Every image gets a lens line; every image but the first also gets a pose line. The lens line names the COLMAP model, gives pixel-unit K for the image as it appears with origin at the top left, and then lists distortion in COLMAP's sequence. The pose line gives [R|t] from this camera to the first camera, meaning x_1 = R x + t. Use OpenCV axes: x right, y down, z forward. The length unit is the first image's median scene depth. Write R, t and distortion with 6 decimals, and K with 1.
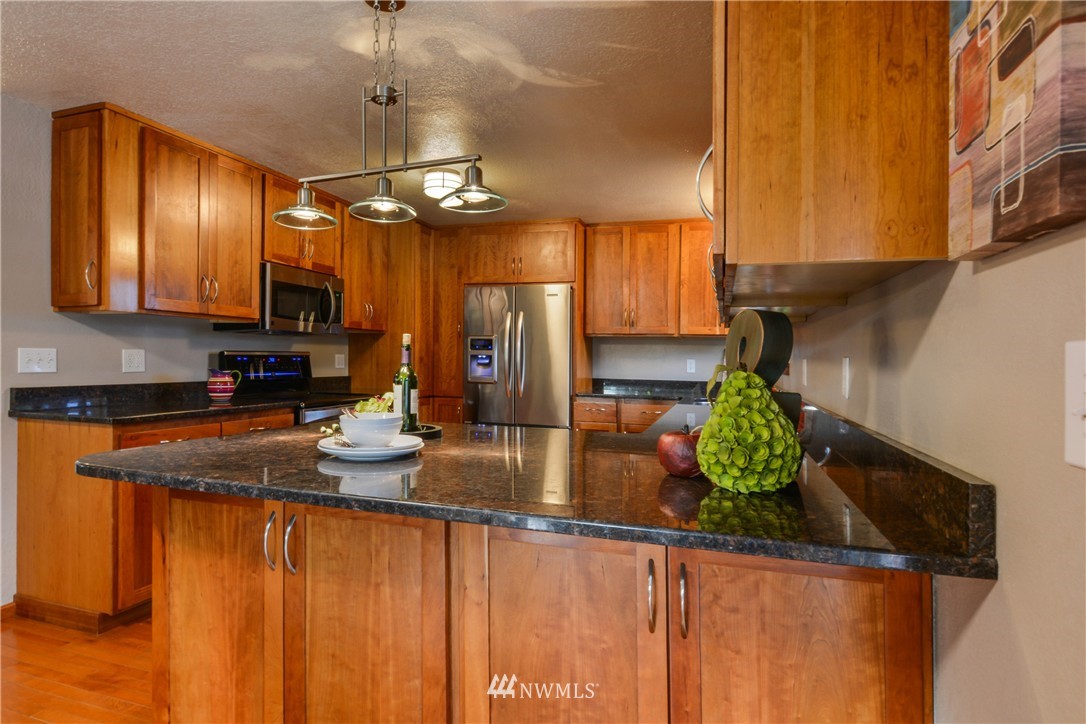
lens RADIAL K [[594.3, 0, 536.7], [0, 594.3, 359.4], [0, 0, 1]] dist [-0.001454, -0.000081]
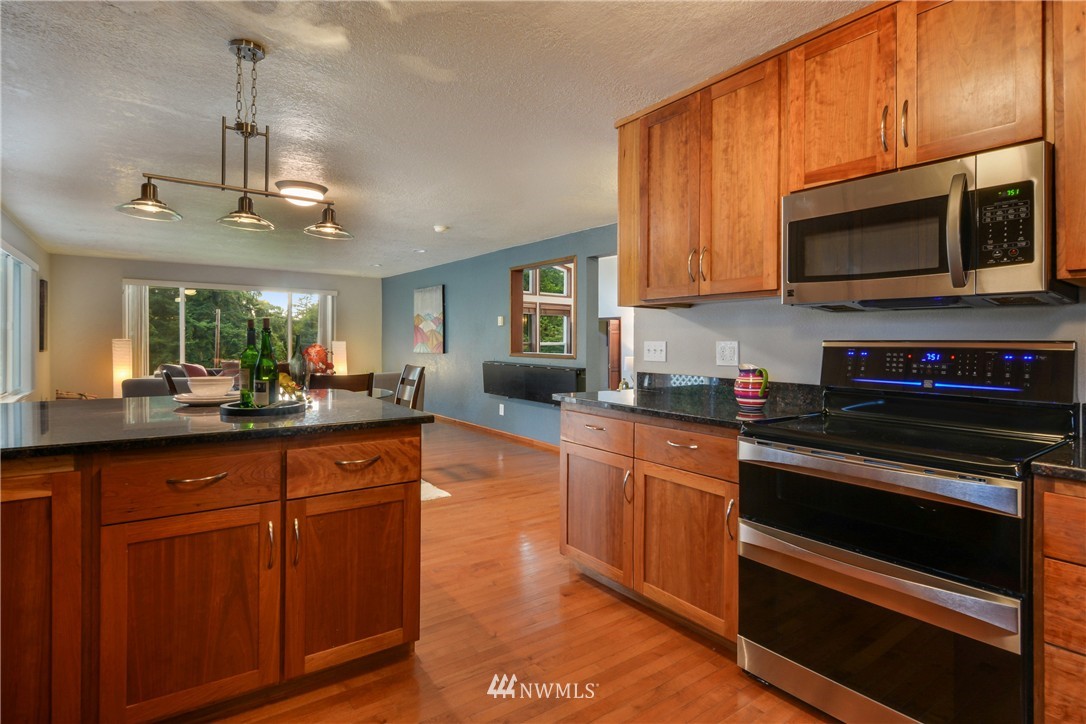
lens RADIAL K [[546.4, 0, 542.3], [0, 546.4, 357.7], [0, 0, 1]] dist [-0.023803, -0.000675]
pose [[-0.603534, 0.005997, -0.797315, 0.158251], [-0.016646, 0.999659, 0.020118, -0.002815], [0.797163, 0.025414, -0.603228, 1.205412]]
